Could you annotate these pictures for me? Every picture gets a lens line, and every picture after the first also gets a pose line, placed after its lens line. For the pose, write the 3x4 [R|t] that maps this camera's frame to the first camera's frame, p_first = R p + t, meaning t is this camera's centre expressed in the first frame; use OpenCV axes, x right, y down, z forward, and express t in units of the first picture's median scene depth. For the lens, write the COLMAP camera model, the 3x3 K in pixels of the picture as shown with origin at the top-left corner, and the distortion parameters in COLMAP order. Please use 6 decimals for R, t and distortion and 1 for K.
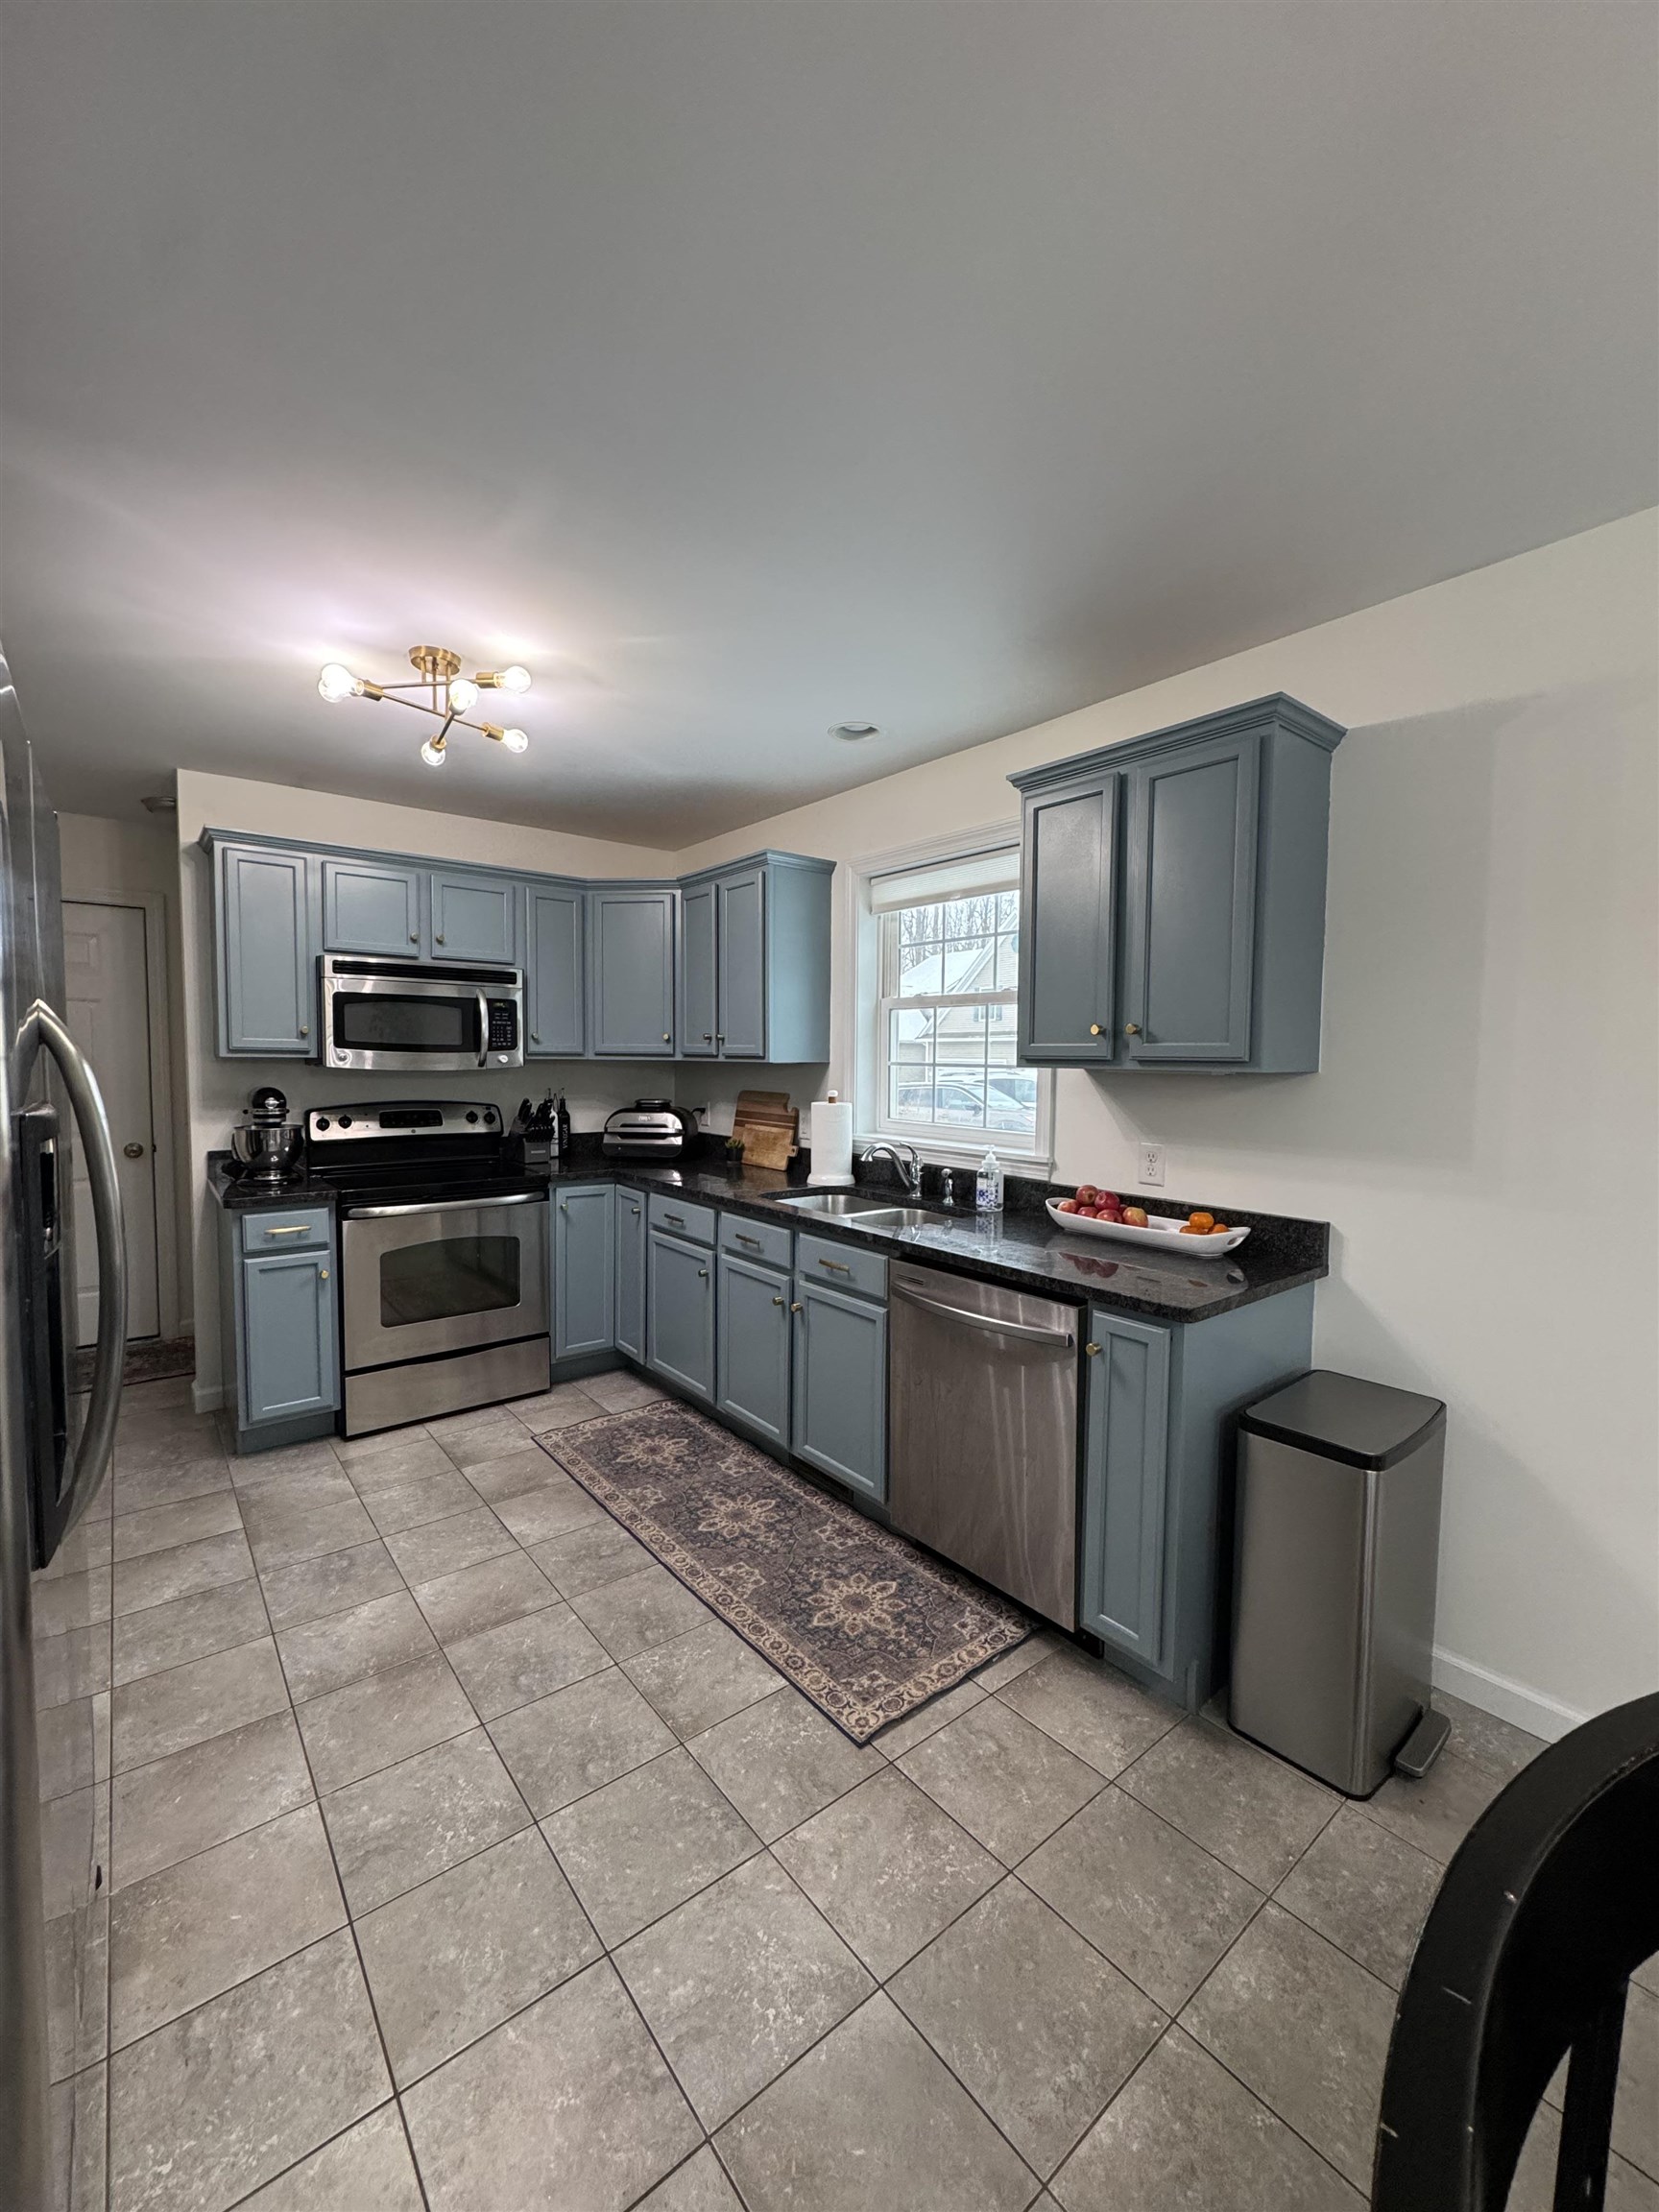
lens RADIAL K [[880.0, 0, 836.9], [0, 880.0, 1103.6], [0, 0, 1]] dist [-0.001486, 0.000982]
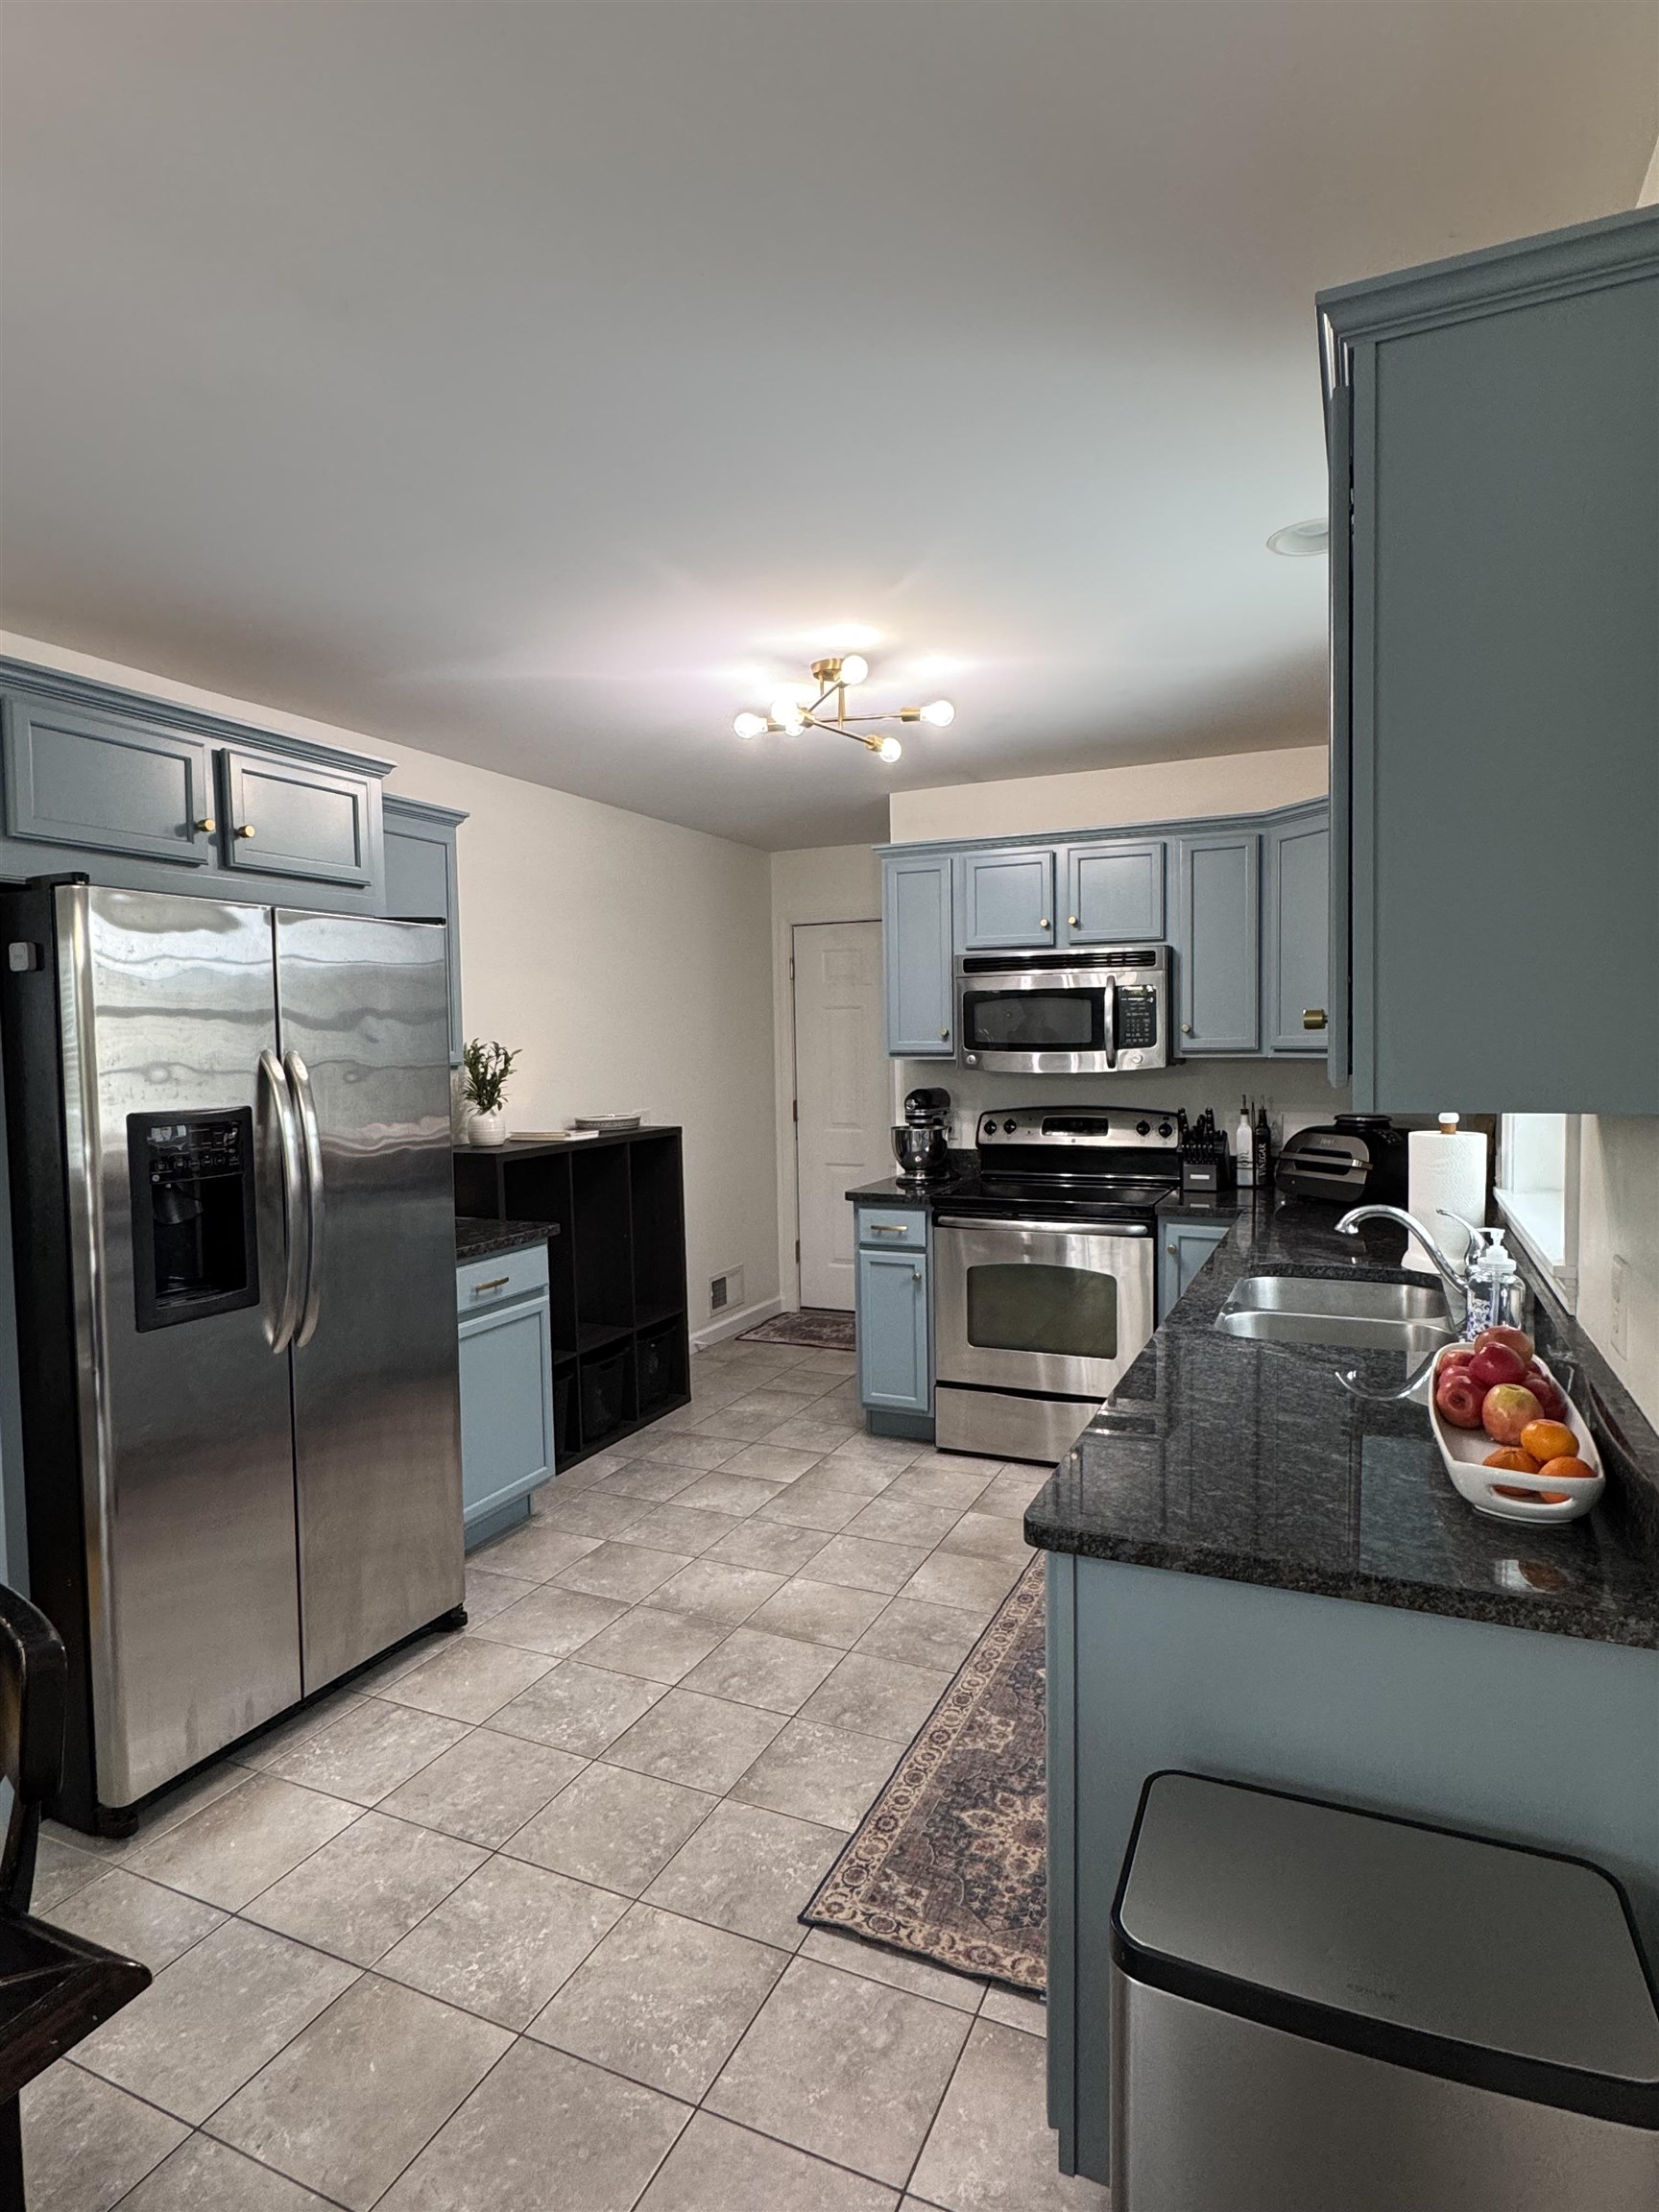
lens RADIAL K [[1203.6, 0, 825.8], [0, 1203.6, 1099.8], [0, 0, 1]] dist [0.007715, 0.000783]
pose [[0.438454, 0.027313, -0.898339, 0.859634], [-0.025465, 0.999514, 0.017960, -0.042720], [0.898393, 0.015001, 0.438936, 0.434812]]
